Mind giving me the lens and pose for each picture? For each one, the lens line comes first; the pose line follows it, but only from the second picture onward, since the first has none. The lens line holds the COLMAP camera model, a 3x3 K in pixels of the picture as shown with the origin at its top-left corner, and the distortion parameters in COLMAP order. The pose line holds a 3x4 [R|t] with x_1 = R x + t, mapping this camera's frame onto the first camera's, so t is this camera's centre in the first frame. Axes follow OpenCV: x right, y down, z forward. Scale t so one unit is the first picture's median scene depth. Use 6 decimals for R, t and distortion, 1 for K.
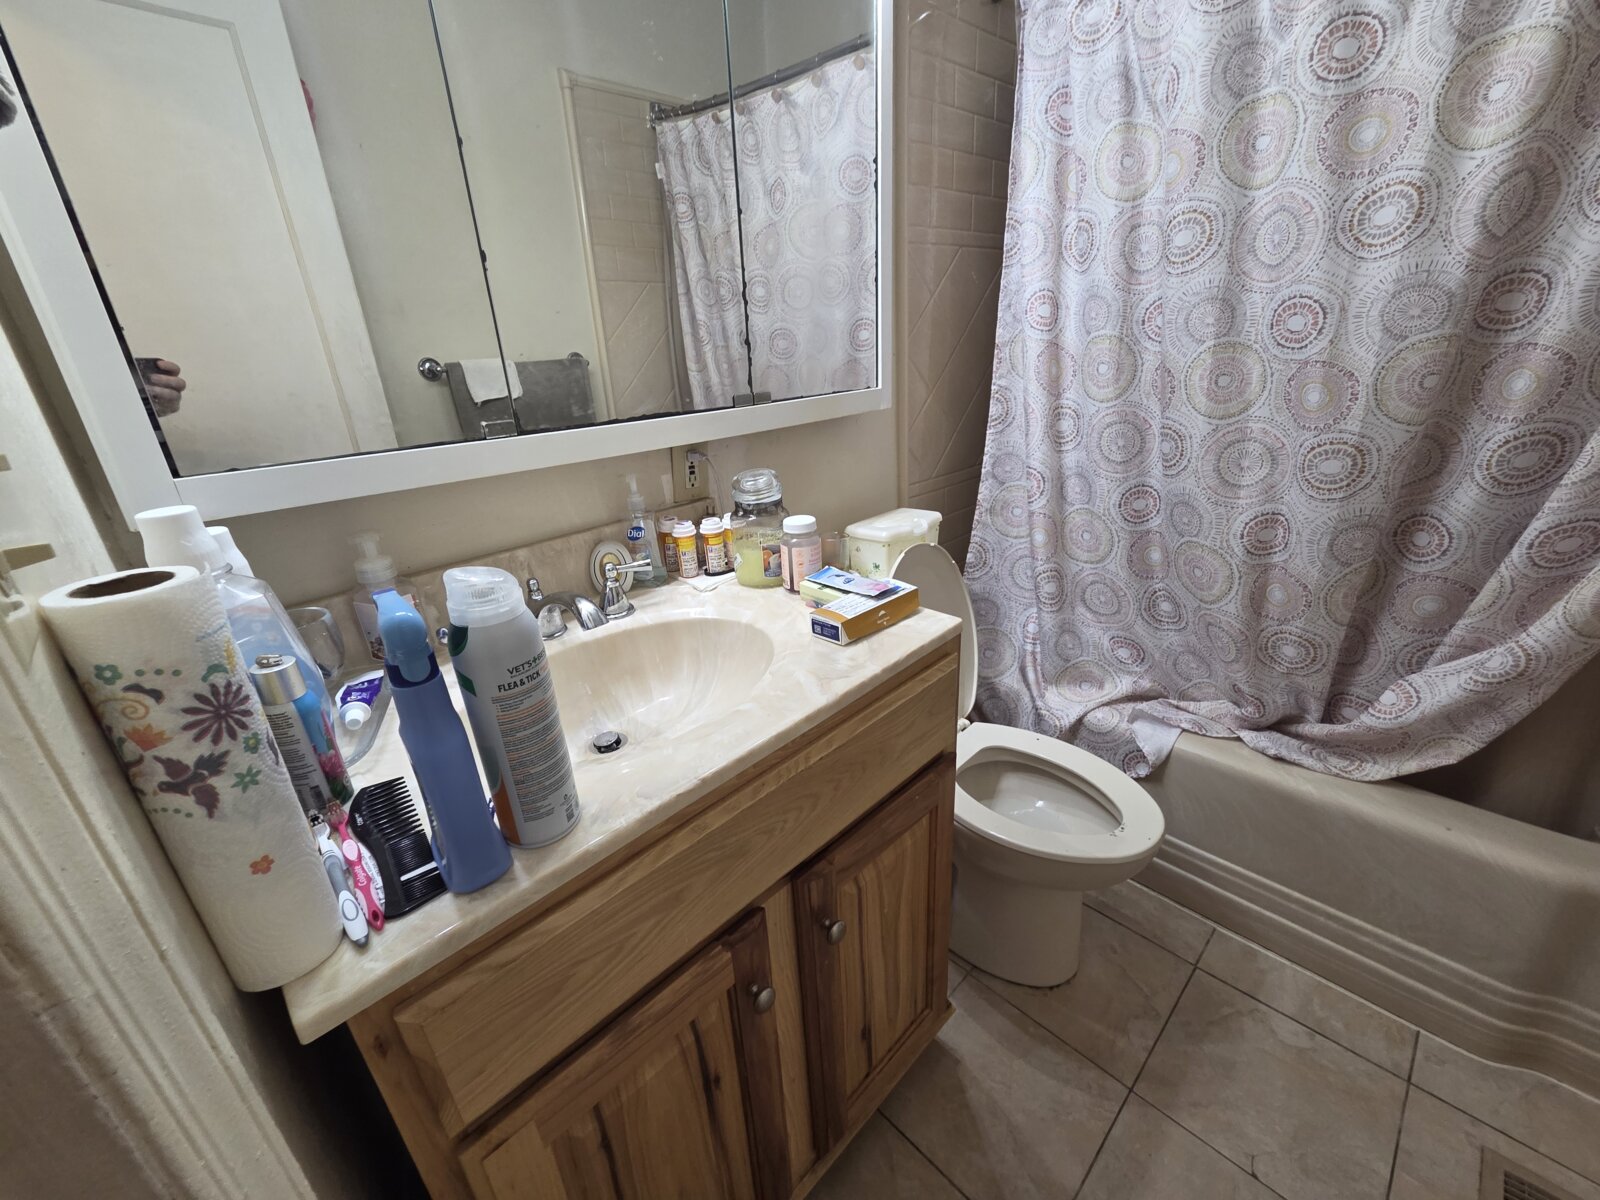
lens RADIAL K [[655.8, 0, 807.1], [0, 655.8, 595.5], [0, 0, 1]] dist [0.004471, -0.000033]
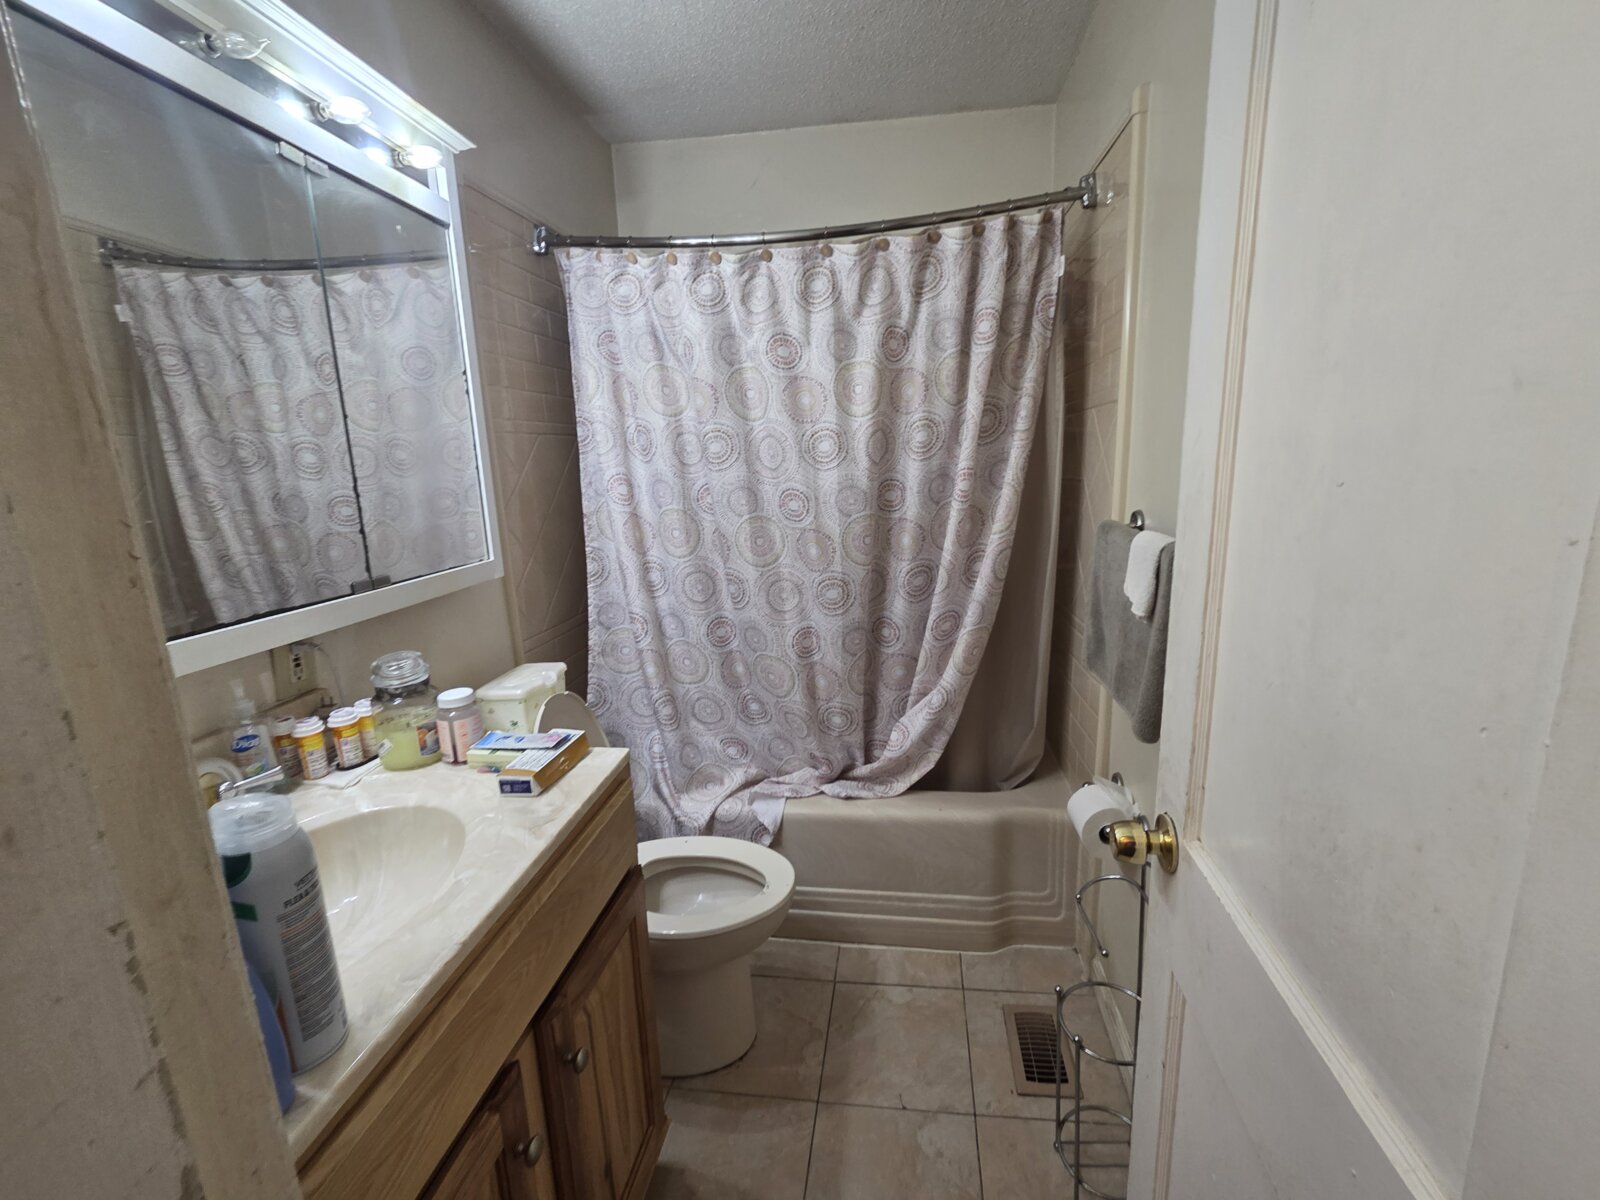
lens RADIAL K [[655.8, 0, 803.3], [0, 655.8, 596.2], [0, 0, 1]] dist [0.004471, -0.000033]
pose [[0.801375, -0.100510, 0.589658, -0.148977], [0.215481, 0.968105, -0.127832, -0.009719], [-0.558002, 0.229502, 0.797473, -0.169112]]
